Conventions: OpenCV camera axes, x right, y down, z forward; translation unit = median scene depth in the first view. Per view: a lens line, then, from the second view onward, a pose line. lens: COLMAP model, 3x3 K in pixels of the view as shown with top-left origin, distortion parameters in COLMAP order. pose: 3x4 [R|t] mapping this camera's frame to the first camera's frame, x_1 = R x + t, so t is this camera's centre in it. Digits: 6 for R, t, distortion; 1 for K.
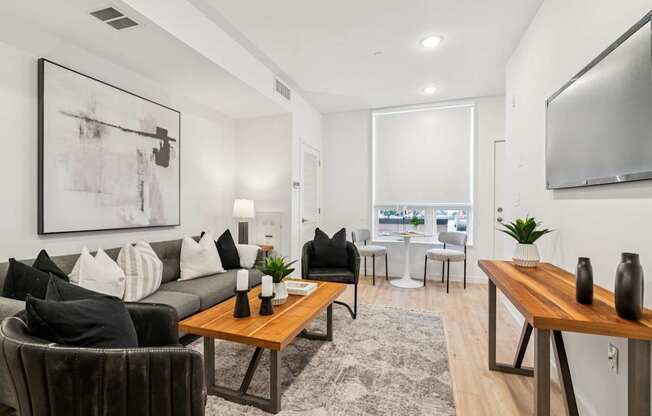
lens RADIAL K [[298.6, 0, 324.6], [0, 298.6, 207.6], [0, 0, 1]] dist [0.004539, -0.000188]
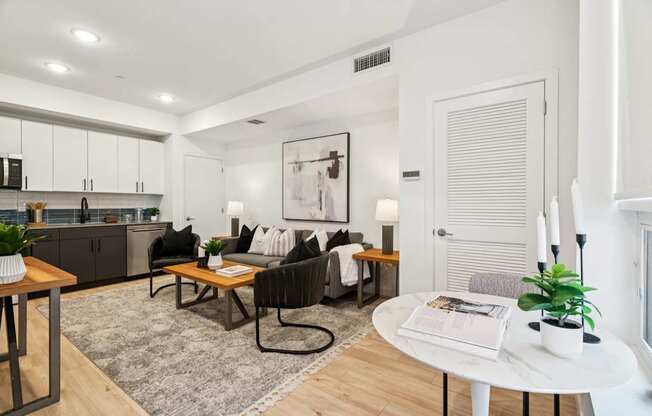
lens RADIAL K [[298.6, 0, 323.7], [0, 298.6, 204.8], [0, 0, 1]] dist [0.004539, -0.000188]
pose [[-0.304777, -0.009733, -0.952374, 0.827675], [-0.011844, 0.999909, -0.006428, -0.006020], [0.952350, 0.009320, -0.304865, 1.441727]]
